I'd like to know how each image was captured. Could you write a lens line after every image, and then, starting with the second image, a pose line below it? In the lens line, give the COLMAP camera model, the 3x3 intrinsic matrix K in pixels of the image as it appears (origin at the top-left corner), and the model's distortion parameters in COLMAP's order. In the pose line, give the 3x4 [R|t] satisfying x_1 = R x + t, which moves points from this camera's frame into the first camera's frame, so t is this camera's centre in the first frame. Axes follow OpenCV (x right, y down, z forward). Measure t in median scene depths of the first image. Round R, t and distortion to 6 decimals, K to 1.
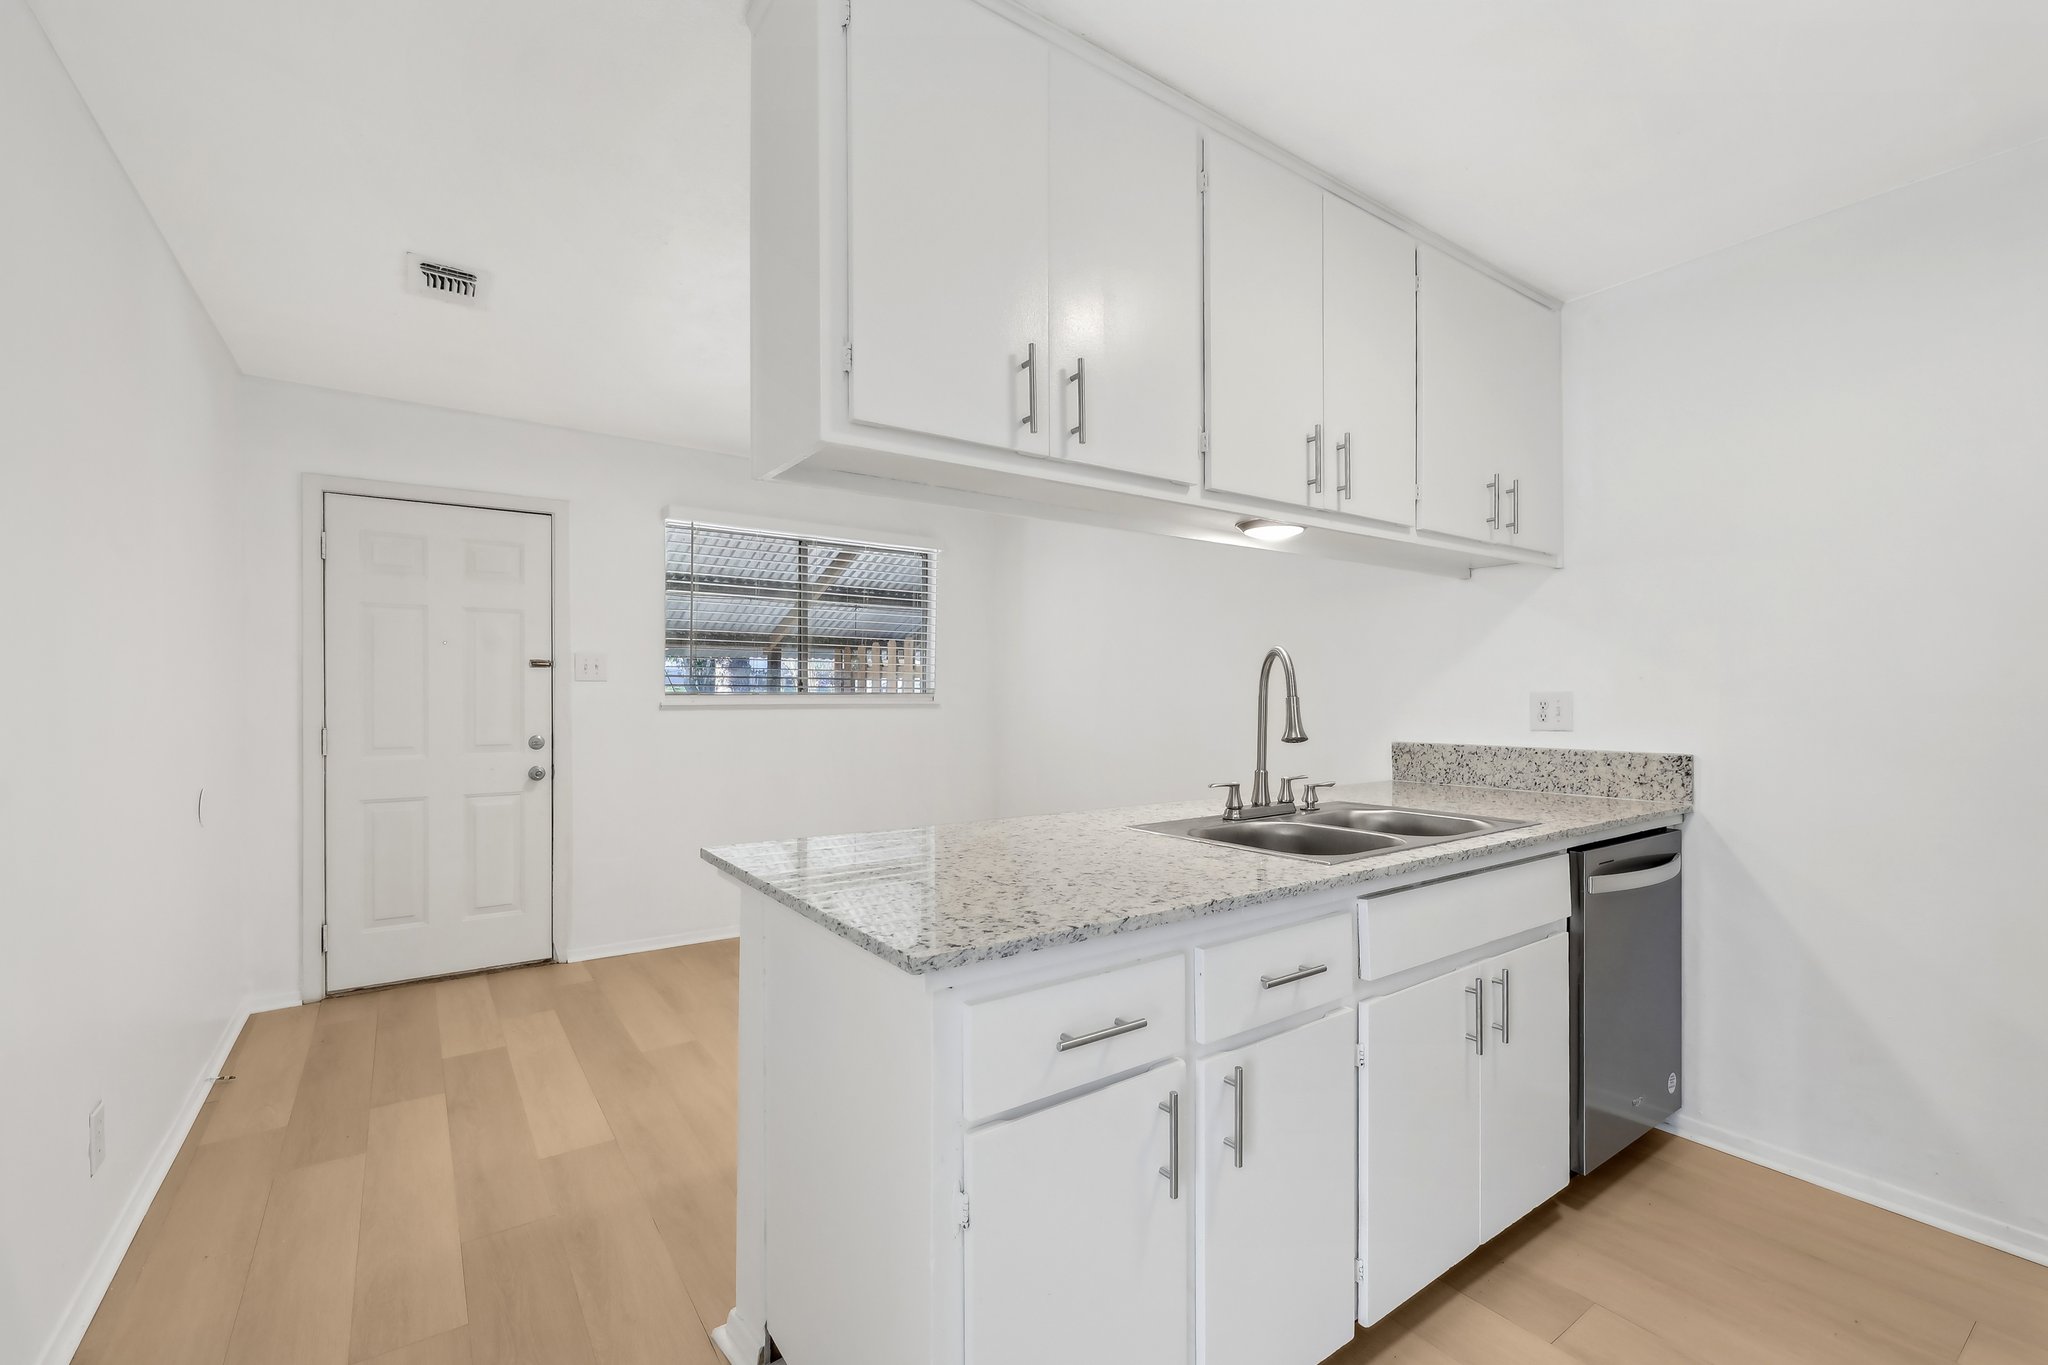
lens RADIAL K [[882.4, 0, 1033.7], [0, 882.4, 696.8], [0, 0, 1]] dist [0.001100, 0.000069]
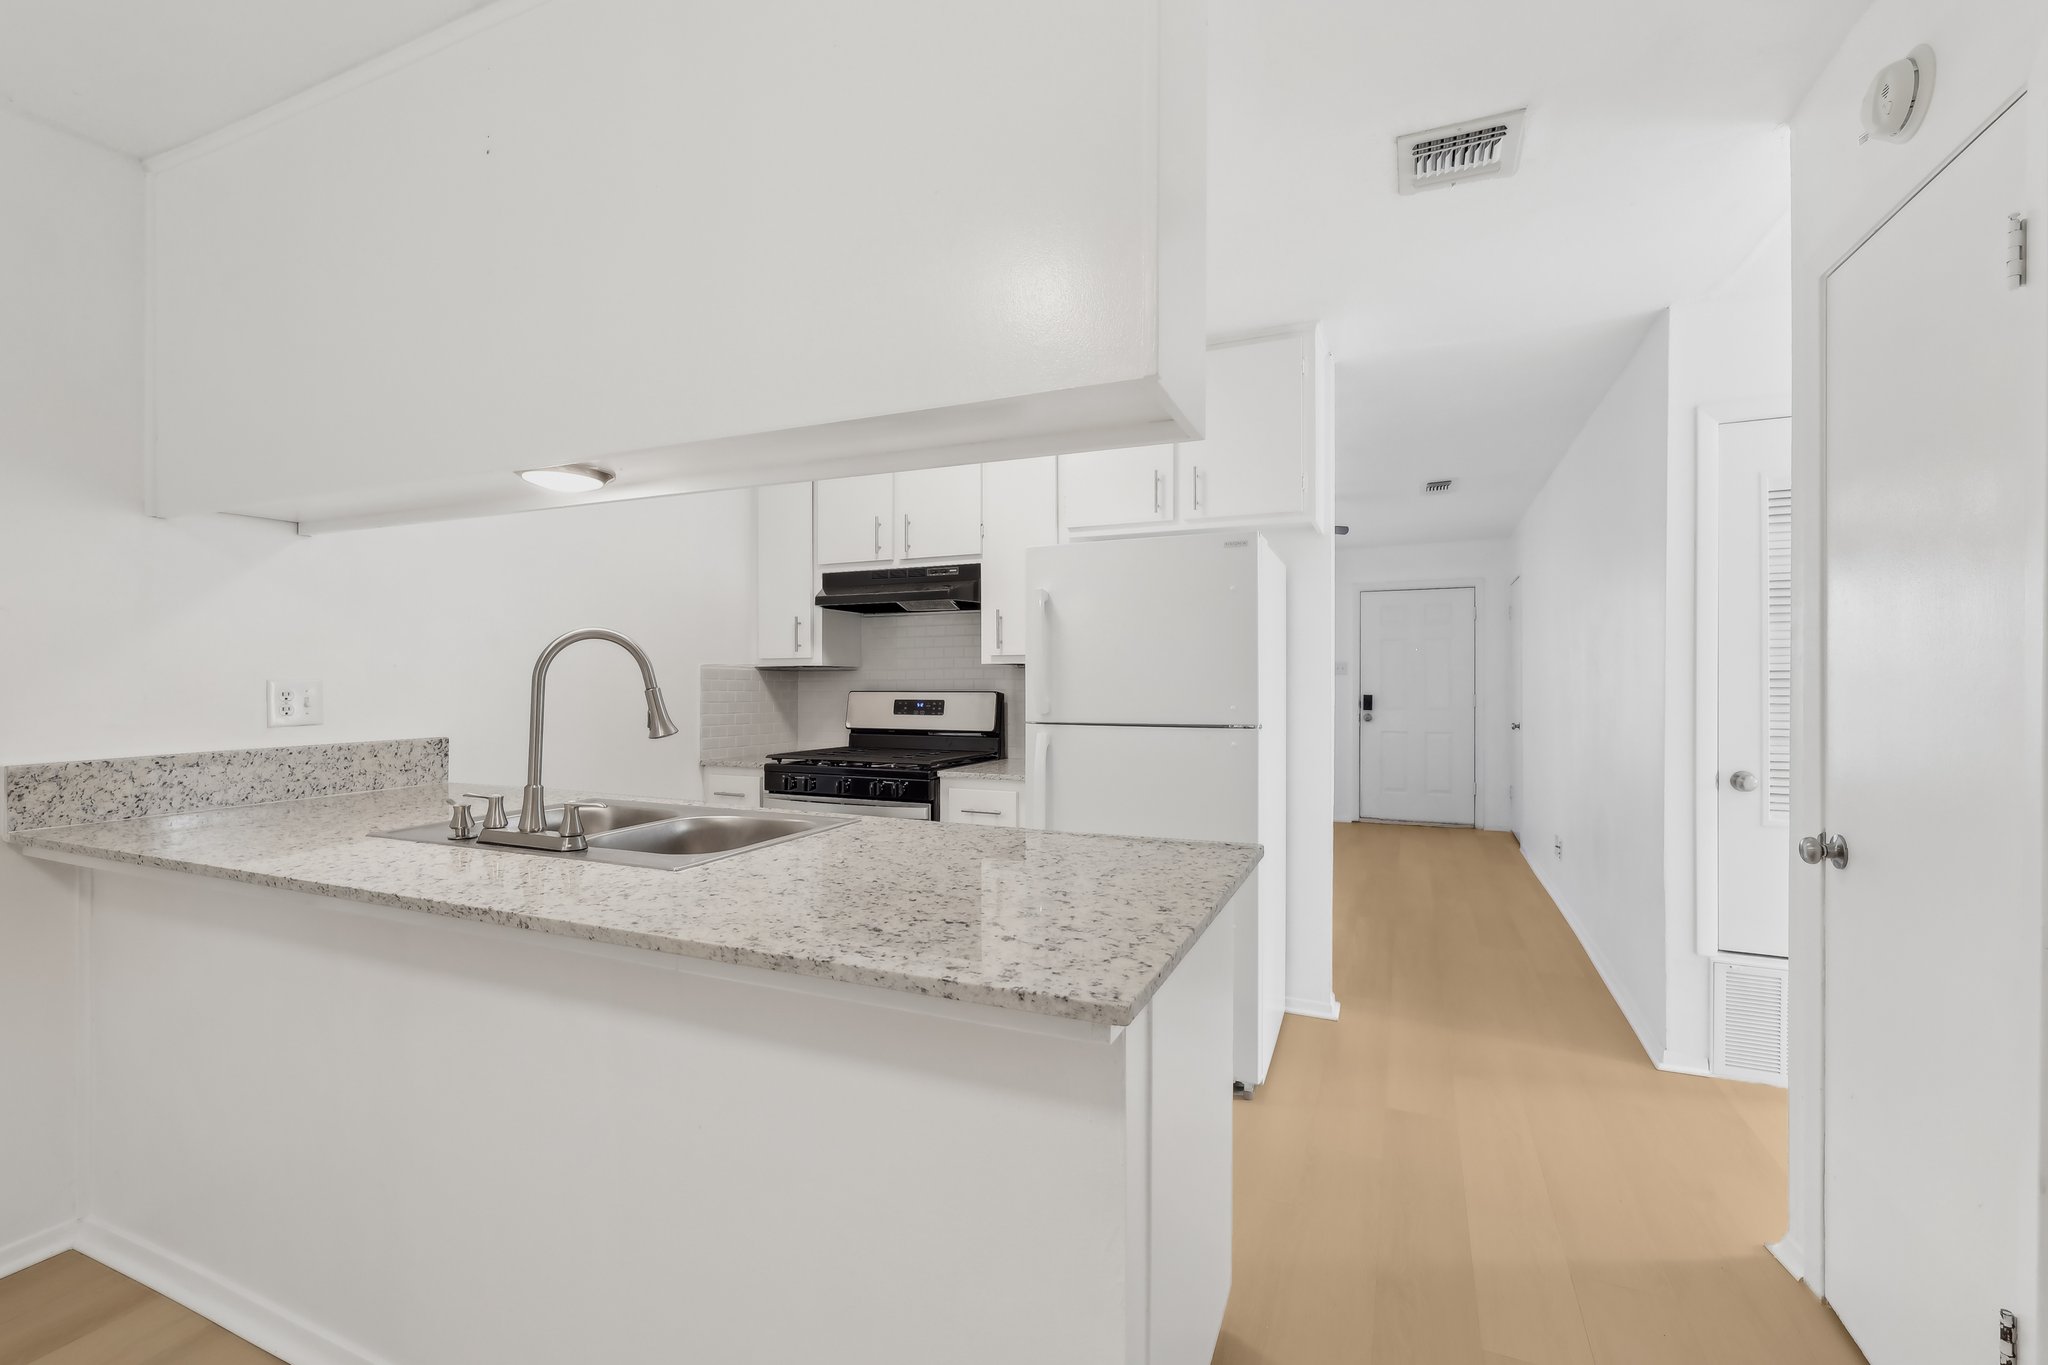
lens RADIAL K [[869.0, 0, 1026.3], [0, 869.0, 681.7], [0, 0, 1]] dist [-0.000621, 0.000130]
pose [[-0.515030, -0.004353, 0.857161, -0.467047], [0.001440, 0.999981, 0.005944, -0.007333], [-0.857171, 0.004296, -0.515014, 0.795981]]
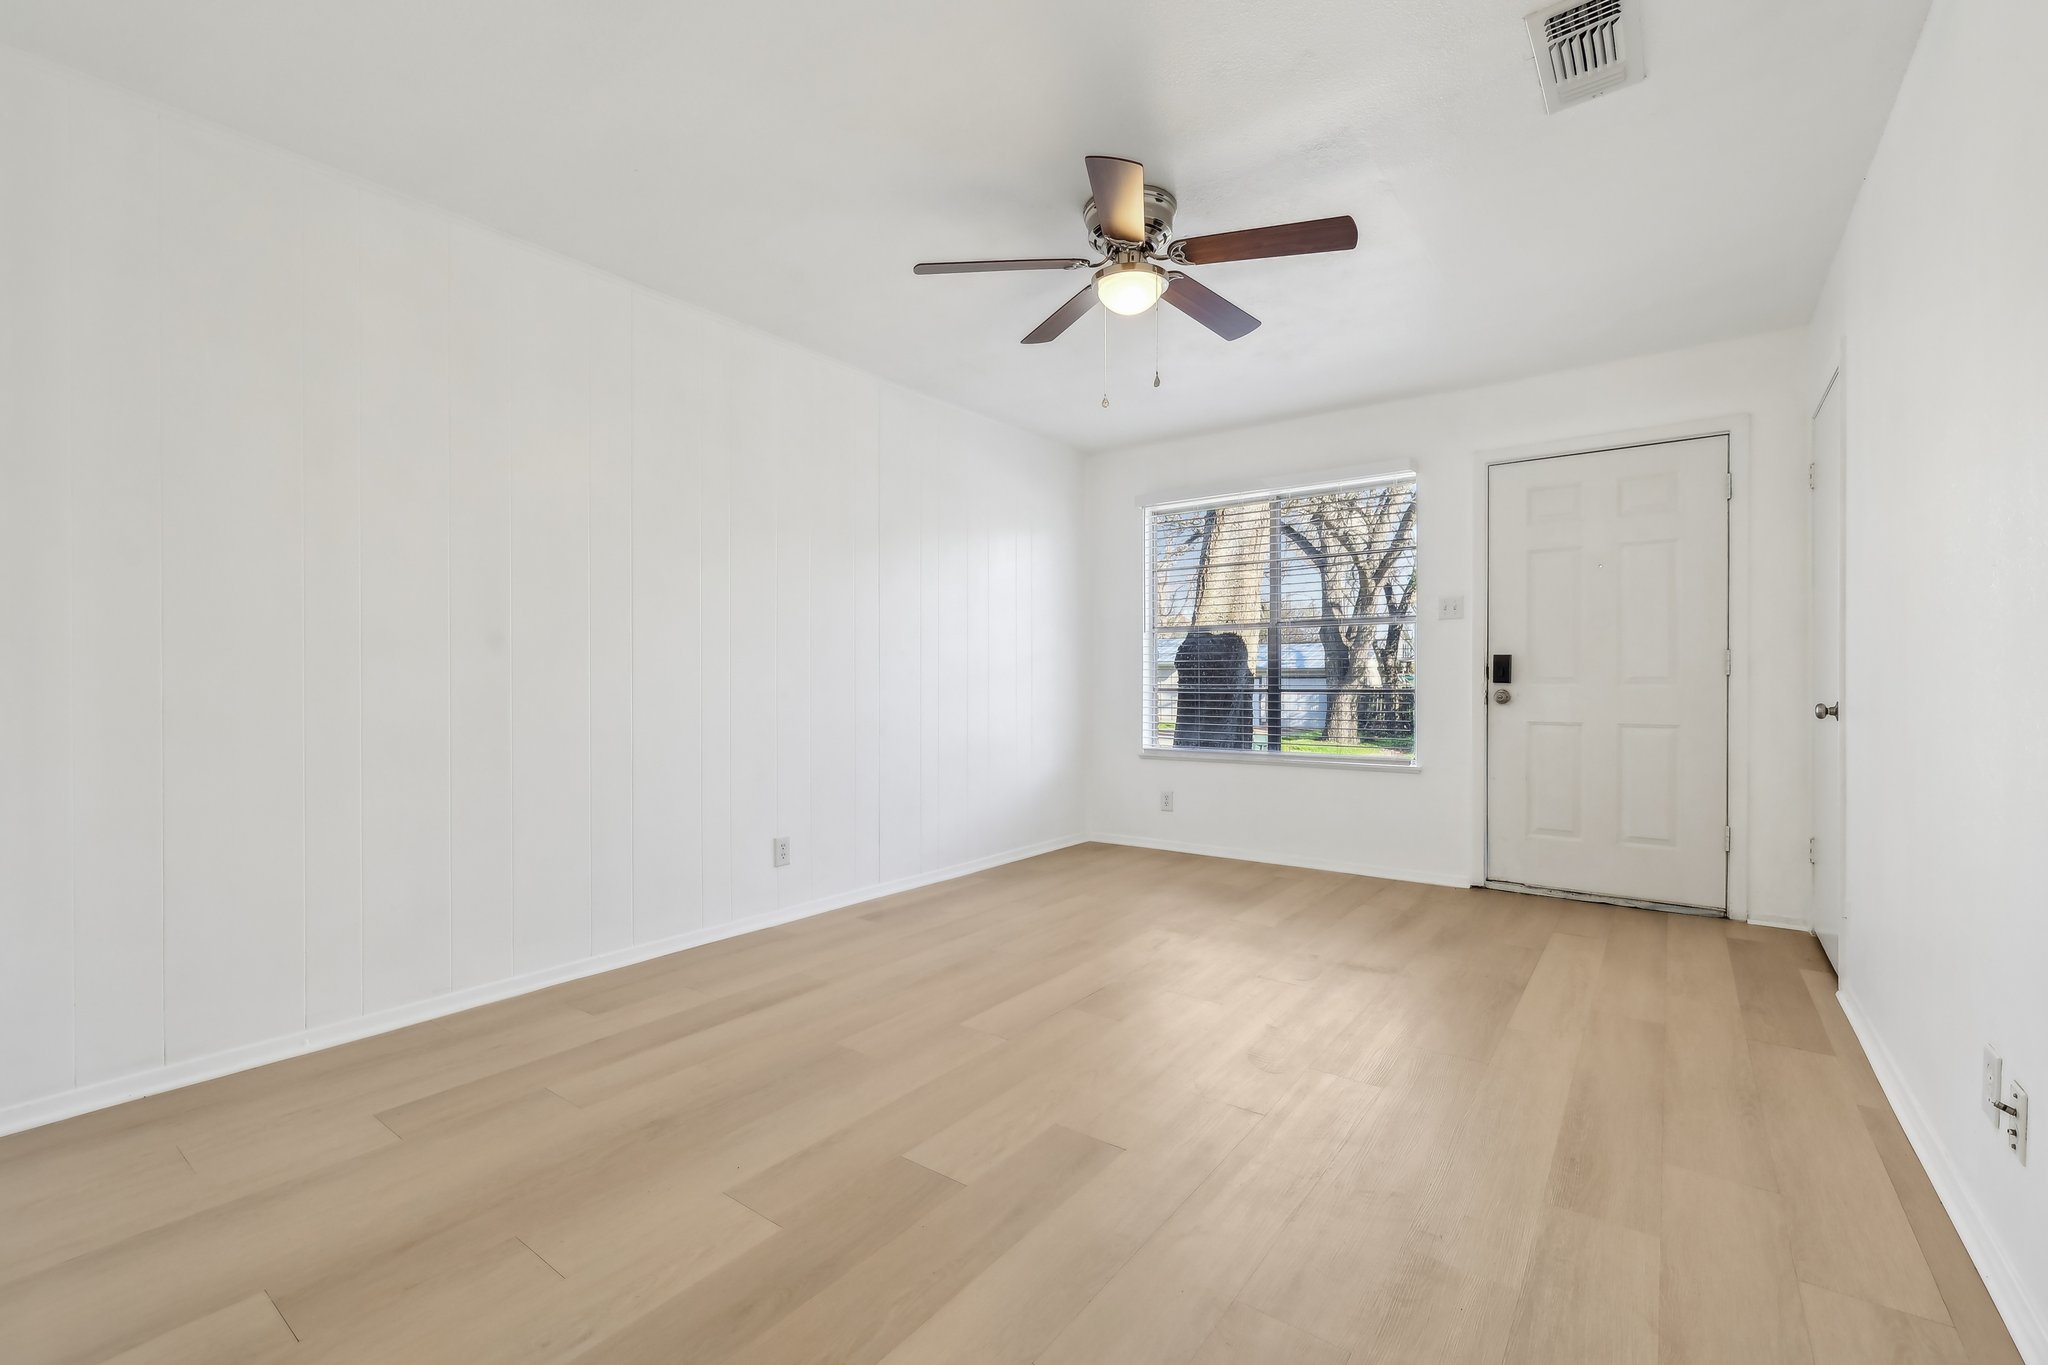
lens RADIAL K [[869.0, 0, 1026.3], [0, 869.0, 681.7], [0, 0, 1]] dist [-0.000621, 0.000130]
pose [[-0.312704, -0.011043, 0.949787, 0.154090], [0.002613, 0.999919, 0.012486, 0.074534], [-0.949847, 0.006387, -0.312649, -0.273701]]
